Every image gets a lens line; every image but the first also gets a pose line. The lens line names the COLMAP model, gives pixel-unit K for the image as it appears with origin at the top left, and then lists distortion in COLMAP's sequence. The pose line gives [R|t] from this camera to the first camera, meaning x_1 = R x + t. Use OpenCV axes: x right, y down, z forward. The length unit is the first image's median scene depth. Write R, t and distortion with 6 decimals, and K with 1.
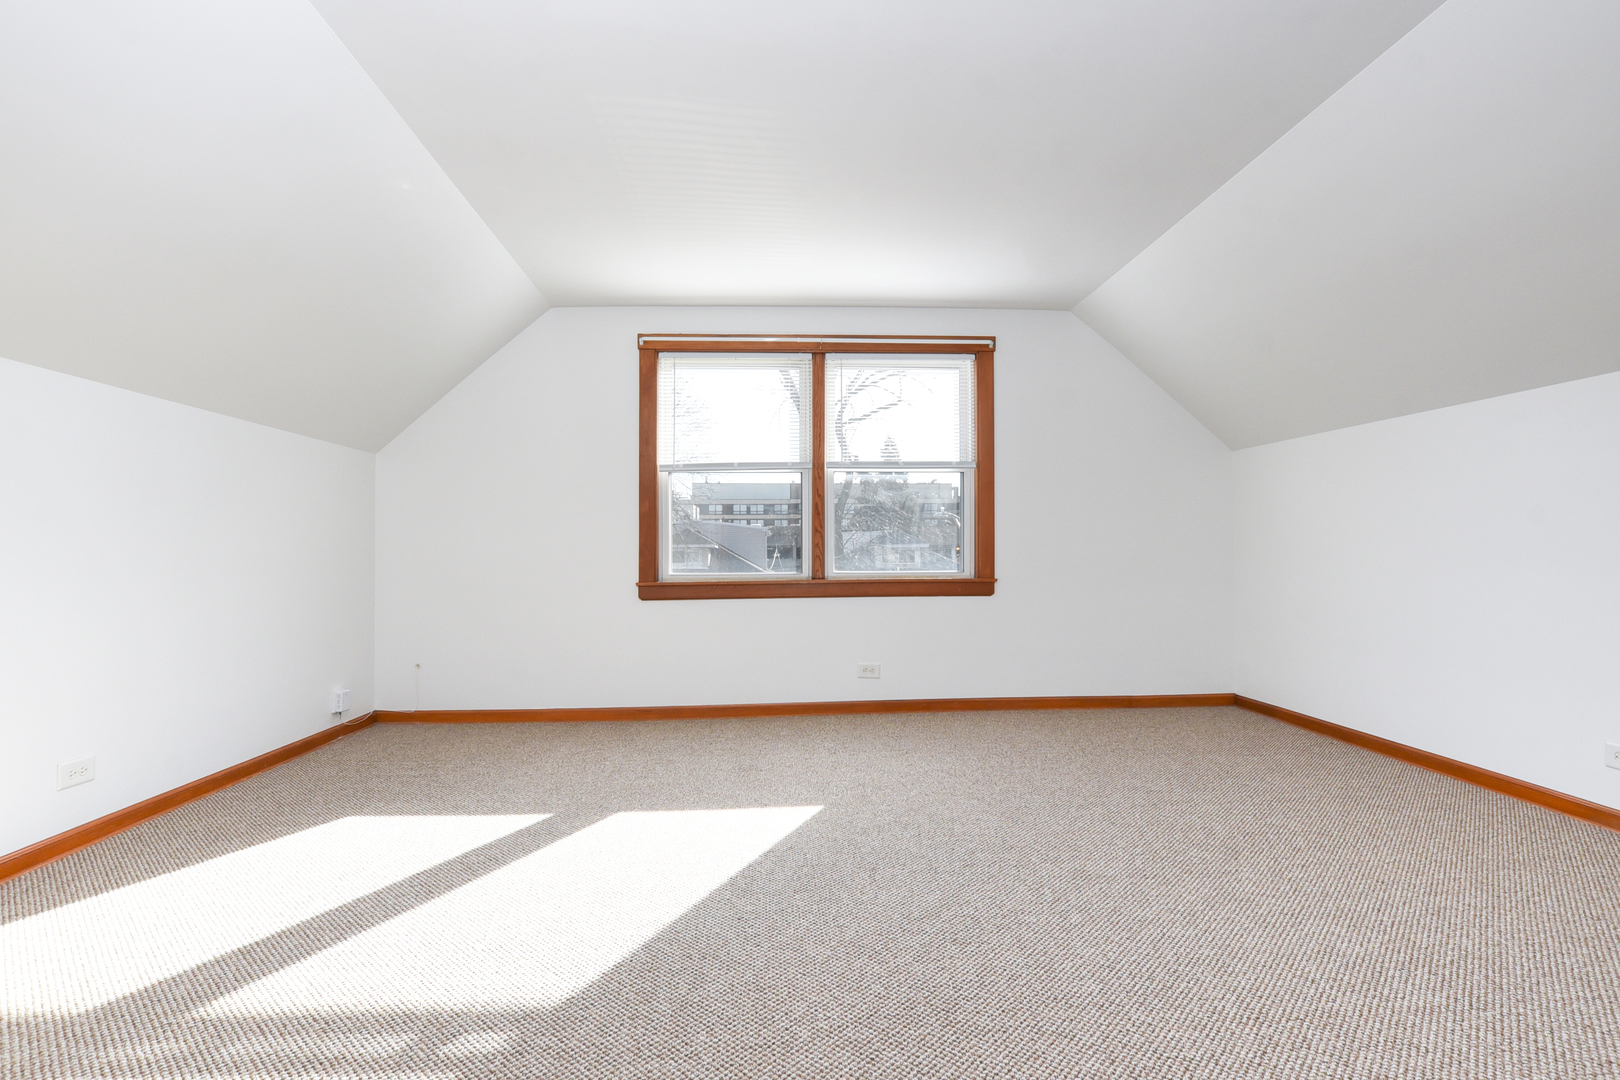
lens RADIAL K [[723.0, 0, 740.0], [0, 723.0, 544.5], [0, 0, 1]] dist [-0.035845, 0.004237]
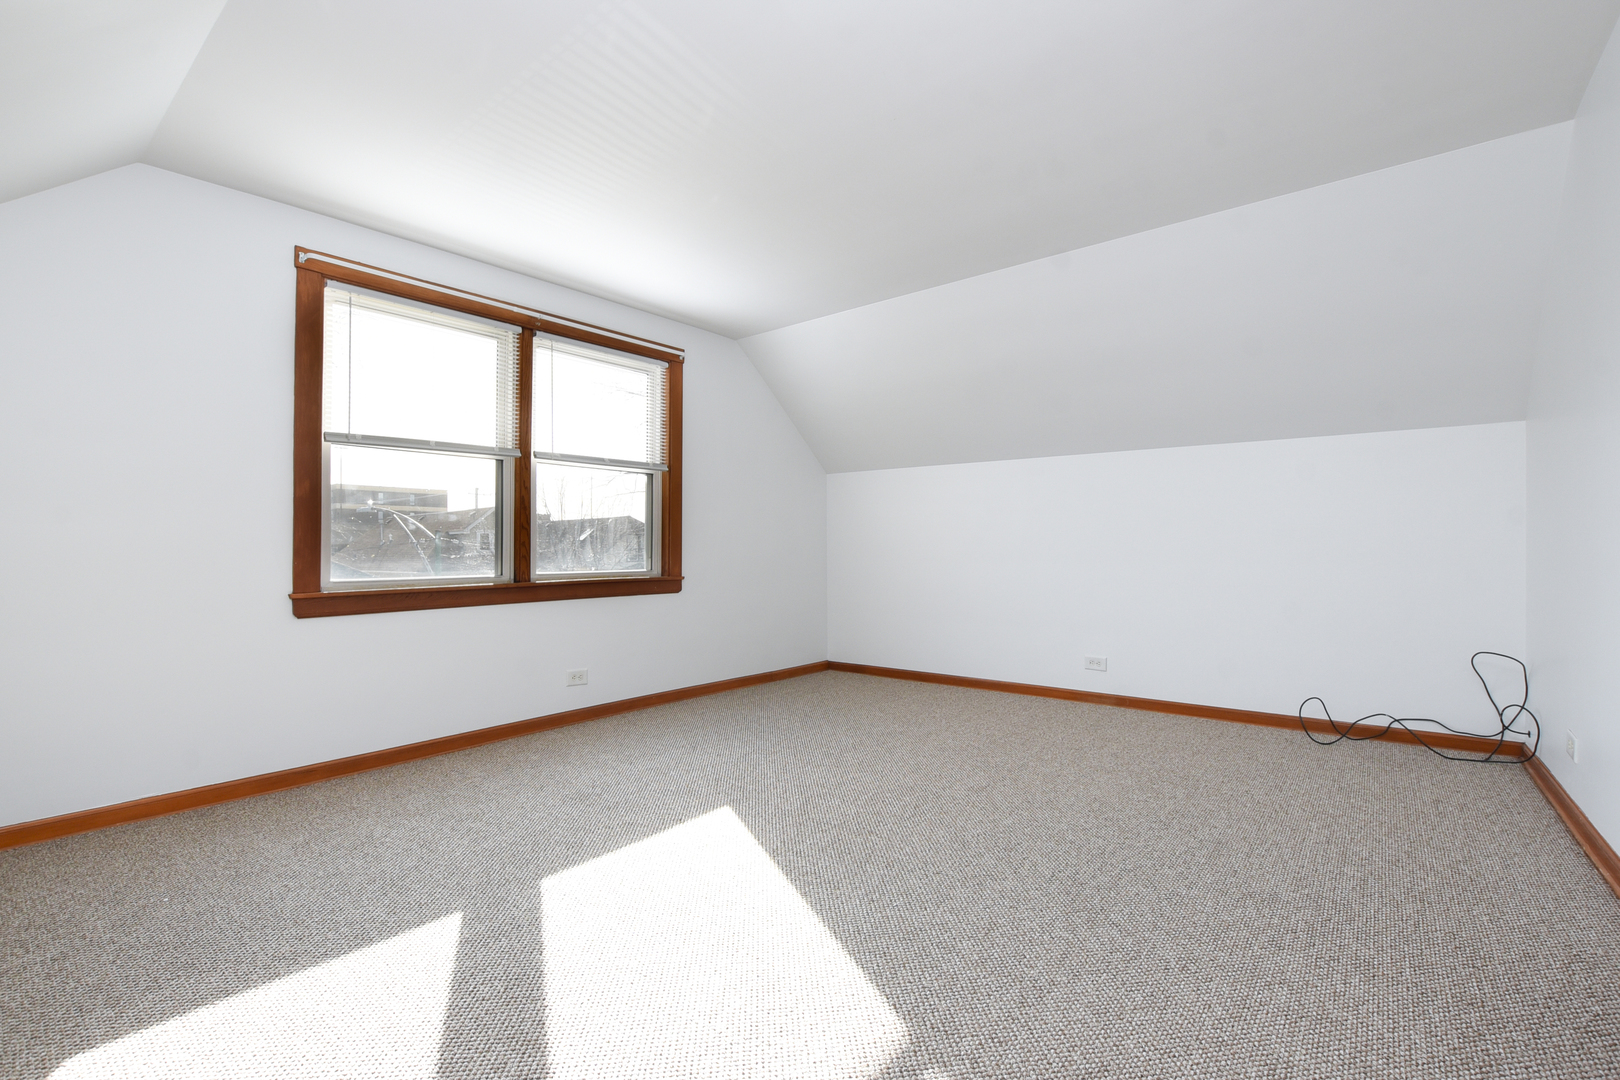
lens RADIAL K [[723.0, 0, 805.3], [0, 723.0, 546.9], [0, 0, 1]] dist [-0.035845, 0.004237]
pose [[0.662613, 0.004555, 0.748948, -0.327195], [-0.003186, 0.999990, -0.003263, 0.006880], [-0.748955, -0.000224, 0.662621, 0.155309]]
